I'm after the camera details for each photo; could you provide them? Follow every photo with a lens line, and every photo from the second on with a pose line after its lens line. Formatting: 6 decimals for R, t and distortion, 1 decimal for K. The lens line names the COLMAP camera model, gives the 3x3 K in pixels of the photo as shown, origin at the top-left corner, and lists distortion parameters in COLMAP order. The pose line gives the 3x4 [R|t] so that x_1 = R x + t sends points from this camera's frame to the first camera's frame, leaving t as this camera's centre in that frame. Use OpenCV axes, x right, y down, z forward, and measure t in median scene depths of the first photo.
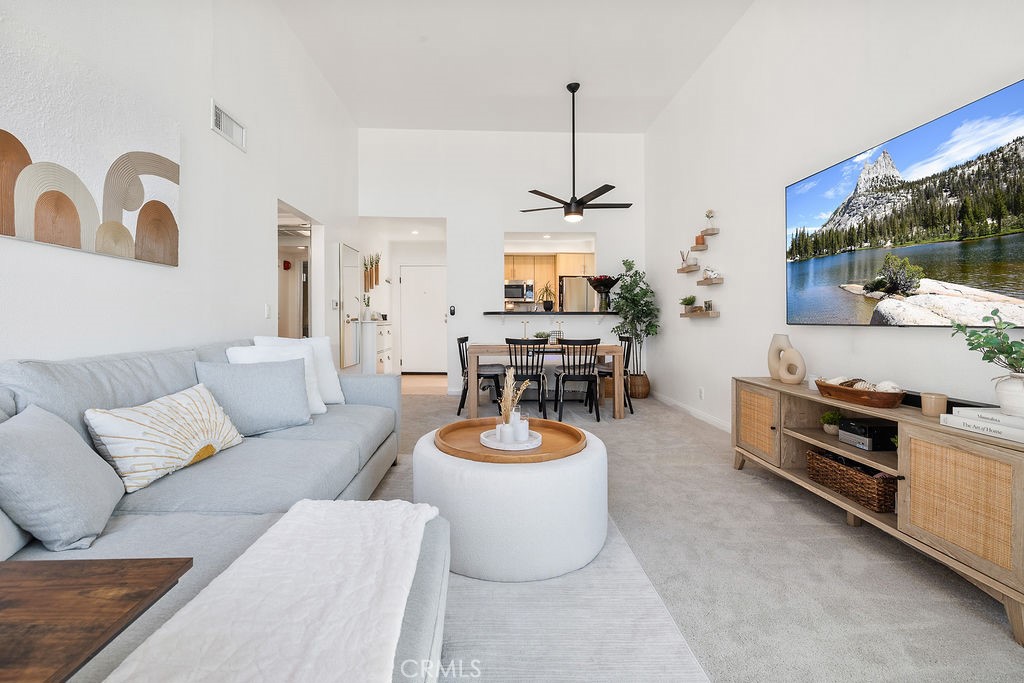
lens RADIAL K [[437.9, 0, 511.5], [0, 437.9, 315.5], [0, 0, 1]] dist [0.002824, 0.001712]
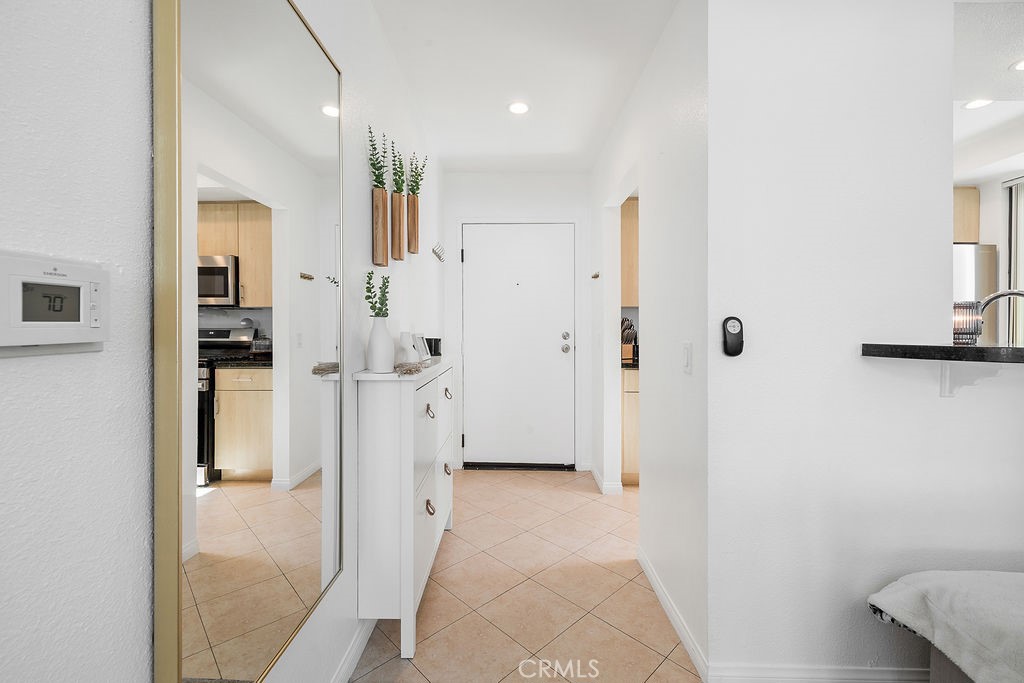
lens RADIAL K [[437.9, 0, 526.7], [0, 437.9, 325.3], [0, 0, 1]] dist [0.002824, 0.001712]
pose [[0.999571, 0.007131, -0.028421, -0.317884], [-0.006918, 0.999947, 0.007595, -0.025009], [0.028473, -0.007395, 0.999567, 1.009413]]
